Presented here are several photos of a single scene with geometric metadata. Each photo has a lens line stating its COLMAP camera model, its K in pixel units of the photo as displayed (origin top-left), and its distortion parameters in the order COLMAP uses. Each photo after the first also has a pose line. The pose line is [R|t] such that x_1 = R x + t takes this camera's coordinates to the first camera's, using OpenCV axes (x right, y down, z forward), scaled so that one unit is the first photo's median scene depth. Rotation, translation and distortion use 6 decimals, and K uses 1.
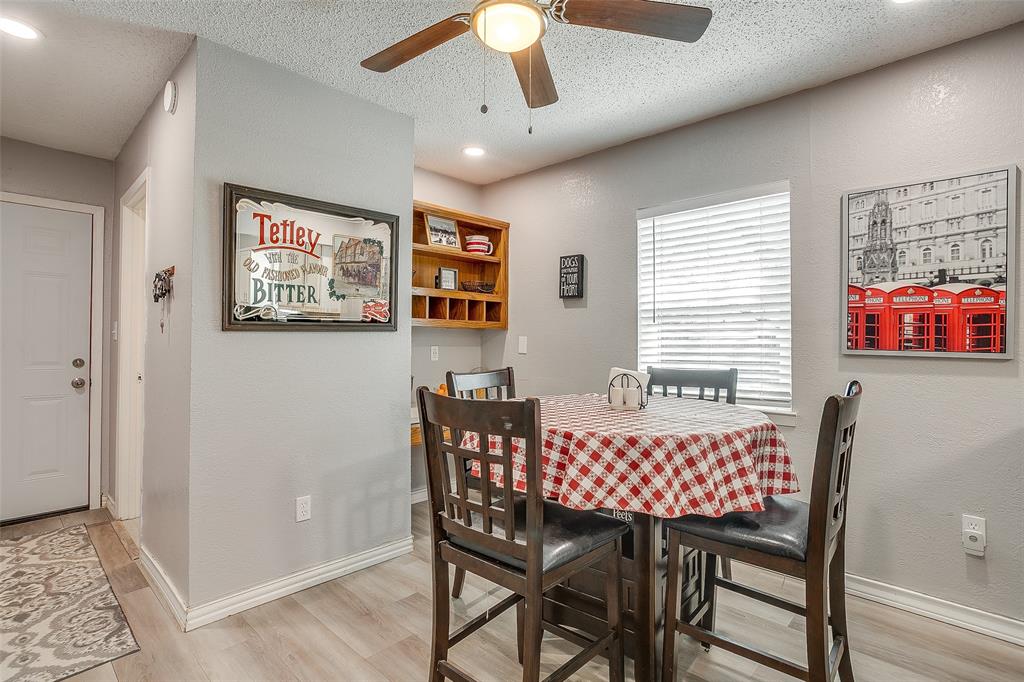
lens RADIAL K [[511.5, 0, 507.4], [0, 511.5, 337.2], [0, 0, 1]] dist [-0.037220, 0.015280]
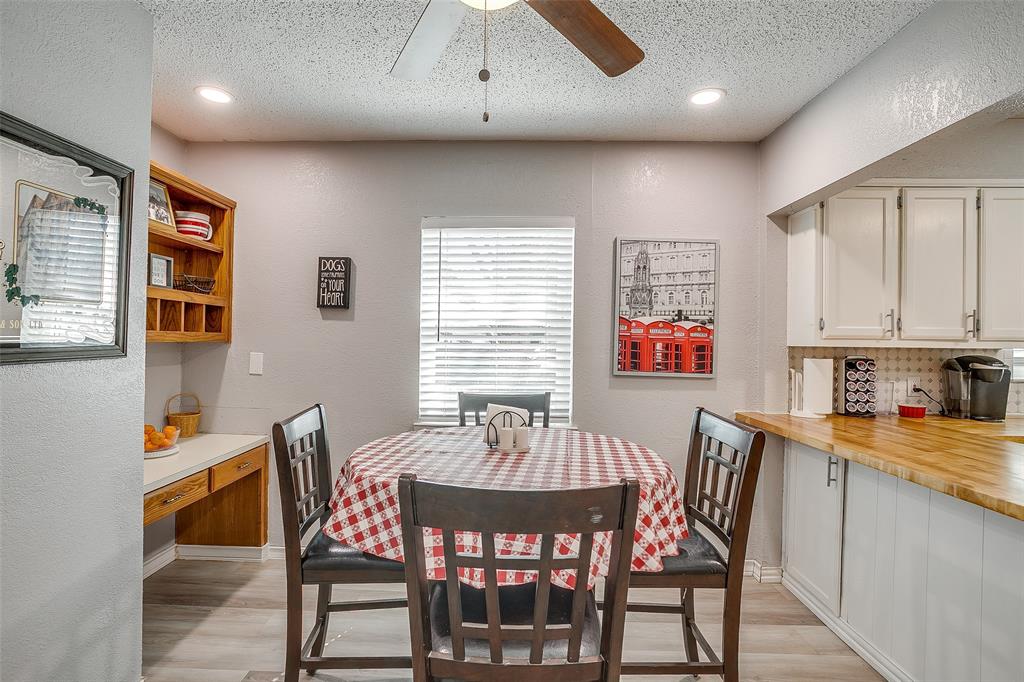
lens RADIAL K [[511.5, 0, 481.7], [0, 511.5, 340.6], [0, 0, 1]] dist [-0.037220, 0.015280]
pose [[0.744429, 0.004615, 0.667686, -0.313599], [-0.018336, 0.999740, 0.013533, -0.049172], [-0.667450, -0.022317, 0.744320, 0.273528]]
